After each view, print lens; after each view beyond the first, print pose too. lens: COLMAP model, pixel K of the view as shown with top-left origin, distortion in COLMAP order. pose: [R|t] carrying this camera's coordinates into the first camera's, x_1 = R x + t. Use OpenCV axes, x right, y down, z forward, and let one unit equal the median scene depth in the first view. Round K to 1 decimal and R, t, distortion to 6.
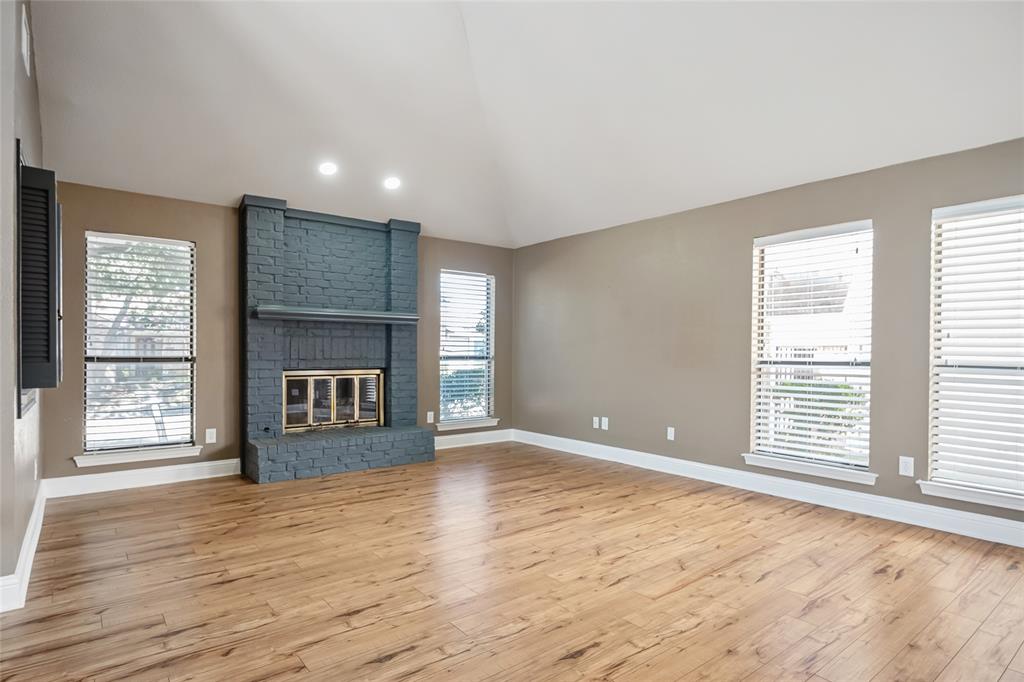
lens RADIAL K [[555.4, 0, 515.4], [0, 555.4, 349.9], [0, 0, 1]] dist [0.000206, 0.001792]
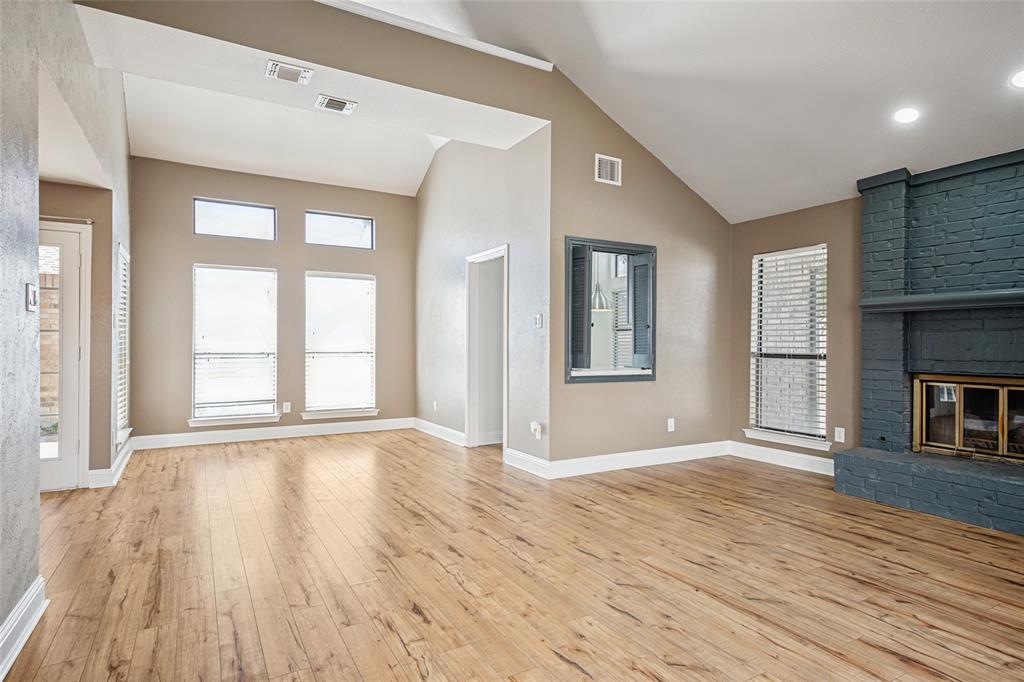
lens RADIAL K [[555.4, 0, 516.6], [0, 555.4, 340.2], [0, 0, 1]] dist [0.000206, 0.001792]
pose [[-0.143375, -0.011218, -0.989605, 0.695056], [-0.006465, 0.999925, -0.010398, 0.000979], [0.989647, 0.004907, -0.143436, 0.777827]]
